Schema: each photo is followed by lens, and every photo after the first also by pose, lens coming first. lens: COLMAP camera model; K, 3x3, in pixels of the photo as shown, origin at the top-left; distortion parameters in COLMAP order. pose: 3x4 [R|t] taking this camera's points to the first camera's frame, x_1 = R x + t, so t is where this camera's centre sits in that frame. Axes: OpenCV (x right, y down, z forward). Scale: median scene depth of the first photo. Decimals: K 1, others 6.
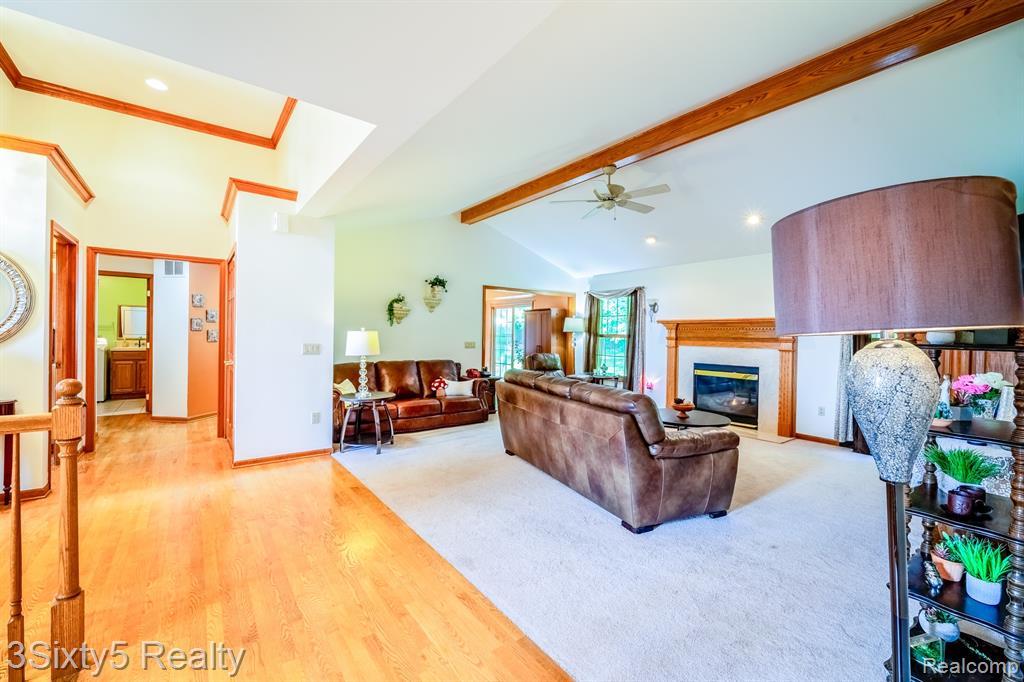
lens RADIAL K [[420.0, 0, 507.3], [0, 420.0, 336.9], [0, 0, 1]] dist [-0.000476, 0.000246]
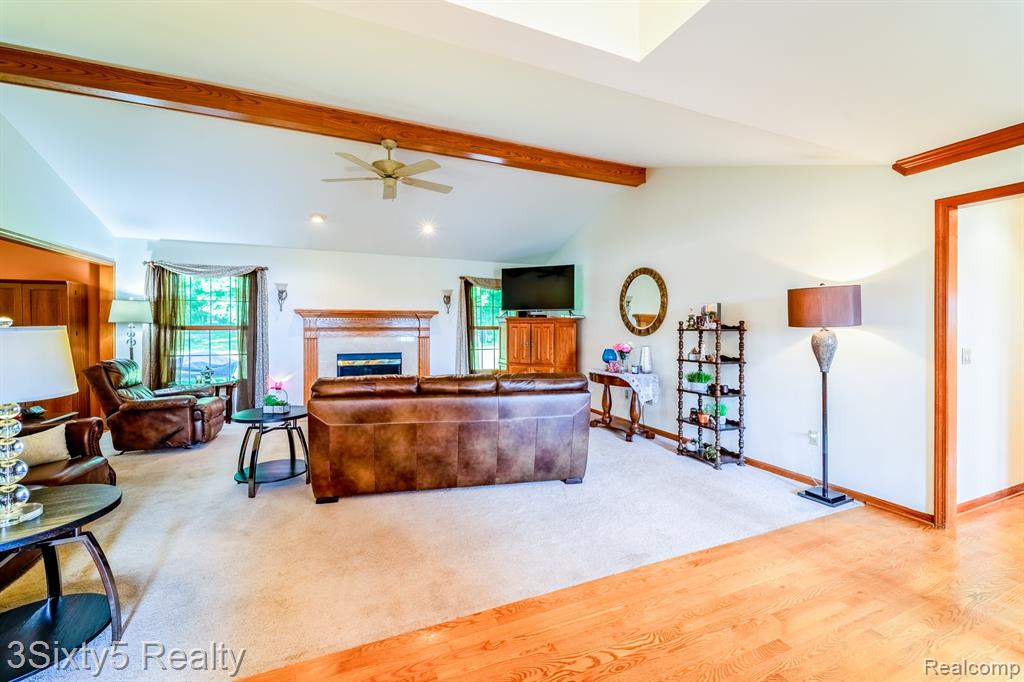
lens RADIAL K [[420.0, 0, 507.2], [0, 420.0, 328.1], [0, 0, 1]] dist [-0.000476, 0.000246]
pose [[0.239840, -0.017134, 0.970661, -0.450642], [0.009514, 0.999838, 0.015298, -0.010478], [-0.970766, 0.005566, 0.239965, 0.420931]]
